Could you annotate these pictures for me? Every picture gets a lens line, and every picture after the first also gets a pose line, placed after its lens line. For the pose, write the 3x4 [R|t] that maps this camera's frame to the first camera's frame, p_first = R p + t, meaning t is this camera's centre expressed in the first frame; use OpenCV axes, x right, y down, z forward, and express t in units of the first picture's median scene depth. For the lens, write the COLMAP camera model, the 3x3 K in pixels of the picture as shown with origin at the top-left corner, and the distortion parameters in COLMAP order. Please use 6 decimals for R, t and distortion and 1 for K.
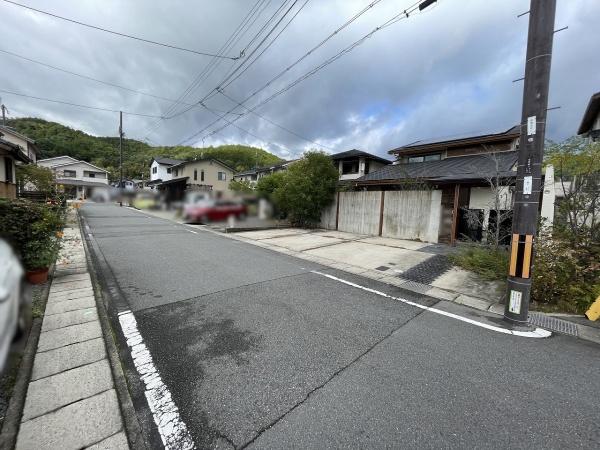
lens RADIAL K [[241.1, 0, 300.0], [0, 241.1, 224.5], [0, 0, 1]] dist [-0.003680, -0.000006]
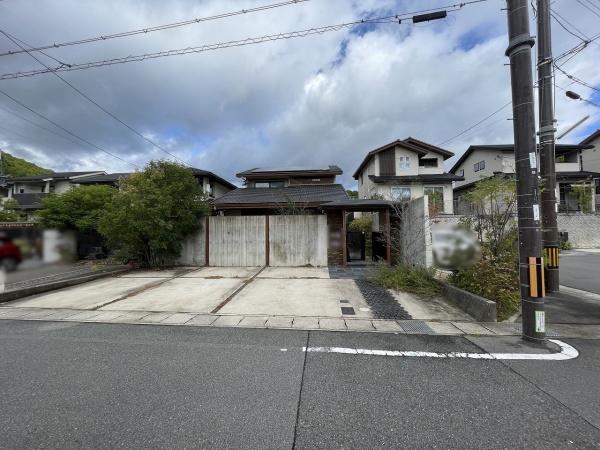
lens RADIAL K [[241.2, 0, 299.8], [0, 241.2, 224.0], [0, 0, 1]] dist [-0.003999, 0.000068]
pose [[0.737584, -0.024749, 0.674802, -0.170006], [0.091421, 0.993787, -0.063479, -0.038770], [-0.669038, 0.108512, 0.735264, 0.256321]]
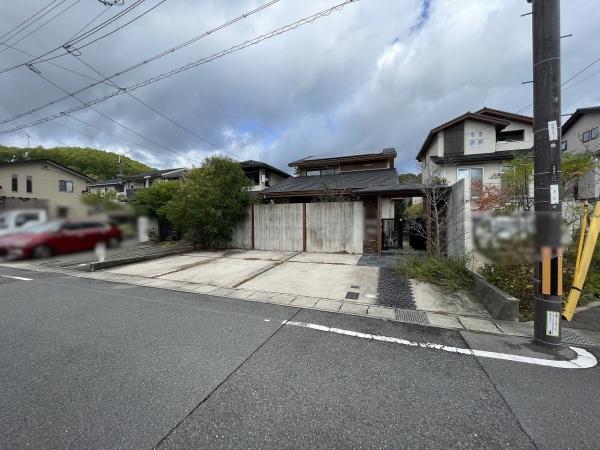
lens RADIAL K [[241.2, 0, 300.3], [0, 241.2, 224.3], [0, 0, 1]] dist [-0.003999, 0.000068]
pose [[0.890935, -0.054084, 0.450898, -0.094847], [0.077697, 0.996397, -0.034007, -0.025803], [-0.447434, 0.065331, 0.891927, 0.173515]]
